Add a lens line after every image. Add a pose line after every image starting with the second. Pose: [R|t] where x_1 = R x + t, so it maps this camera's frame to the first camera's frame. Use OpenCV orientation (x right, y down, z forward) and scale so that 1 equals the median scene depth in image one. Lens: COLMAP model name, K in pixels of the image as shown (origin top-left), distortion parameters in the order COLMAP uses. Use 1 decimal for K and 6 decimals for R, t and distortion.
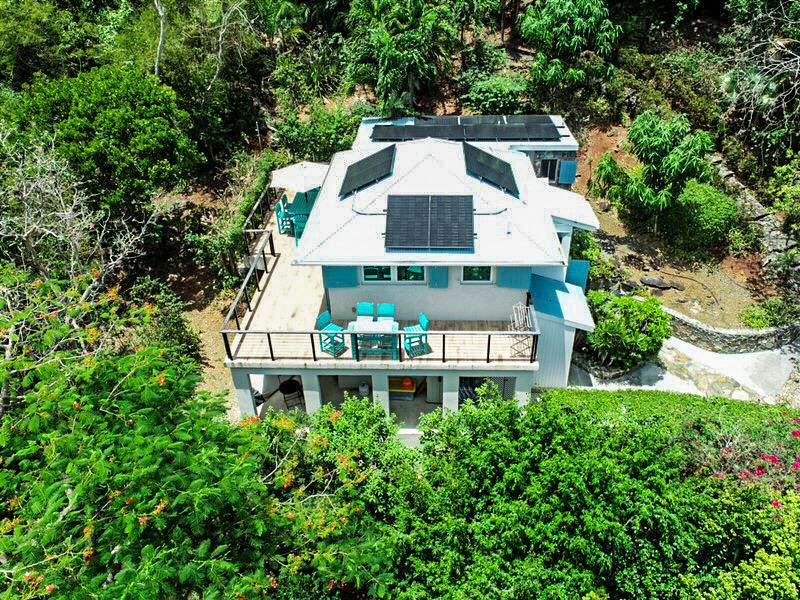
lens RADIAL K [[620.7, 0, 400.0], [0, 620.7, 300.0], [0, 0, 1]] dist [0.001054, -0.003008]
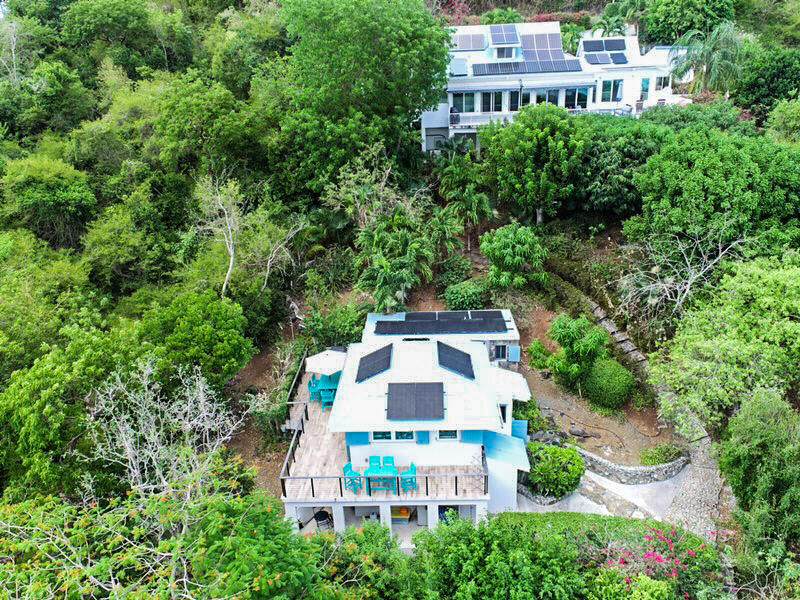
lens RADIAL K [[620.7, 0, 400.0], [0, 620.7, 300.0], [0, 0, 1]] dist [0.001054, -0.003008]
pose [[0.999751, -0.021165, 0.007045, 0.003070], [0.022161, 0.978413, -0.205468, -0.050574], [-0.002544, 0.205573, 0.978638, -0.512760]]
